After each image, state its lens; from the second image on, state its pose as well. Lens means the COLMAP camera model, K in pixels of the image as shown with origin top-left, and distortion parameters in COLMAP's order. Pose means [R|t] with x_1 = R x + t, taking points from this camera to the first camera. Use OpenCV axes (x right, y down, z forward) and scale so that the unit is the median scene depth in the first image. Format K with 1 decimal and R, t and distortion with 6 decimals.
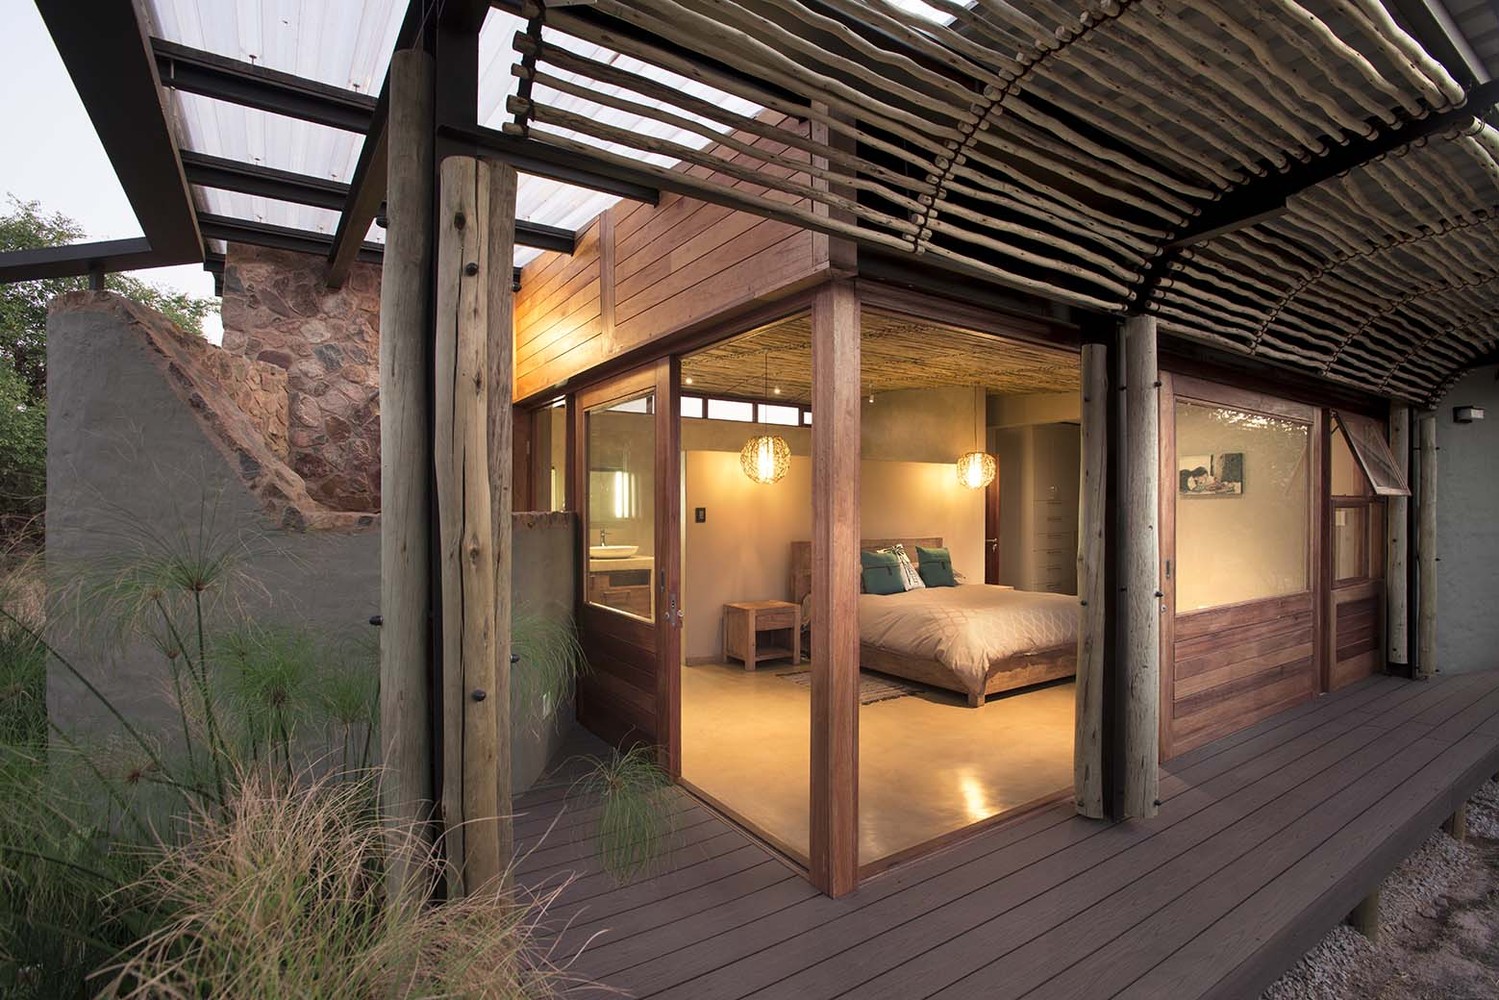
lens RADIAL K [[712.5, 0, 752.9], [0, 712.5, 508.8], [0, 0, 1]] dist [-0.002624, -0.000082]
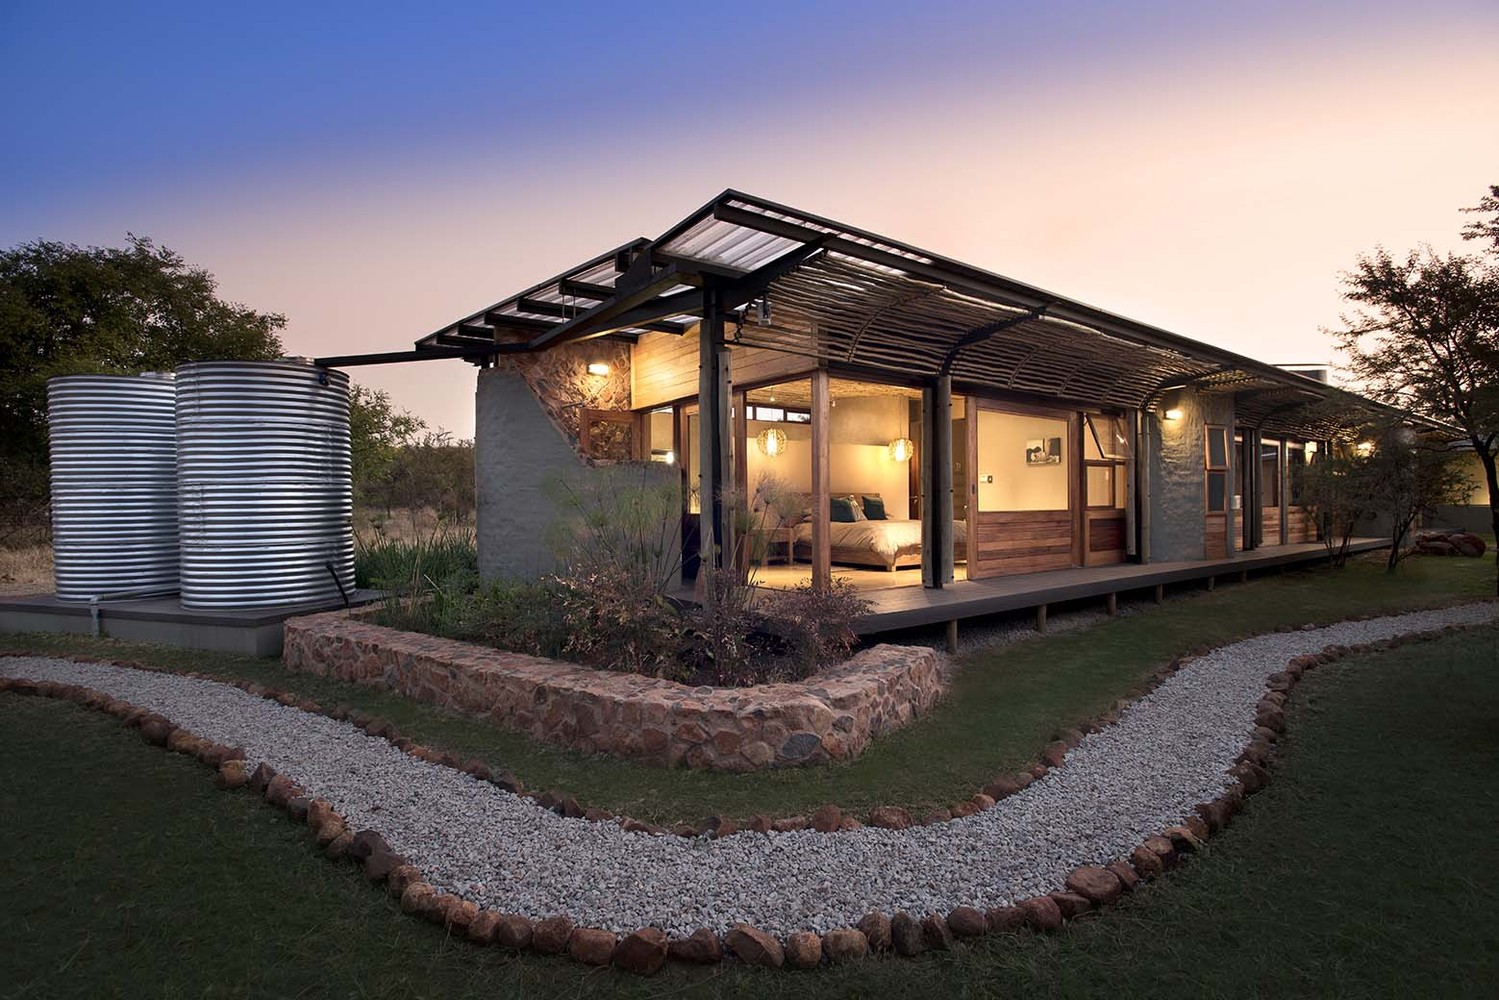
lens RADIAL K [[712.5, 0, 748.1], [0, 712.5, 494.2], [0, 0, 1]] dist [-0.002624, -0.000082]
pose [[0.999005, -0.007088, 0.044020, -0.133159], [0.007724, 0.999868, -0.014281, 0.091948], [-0.043913, 0.014607, 0.998929, -0.799507]]
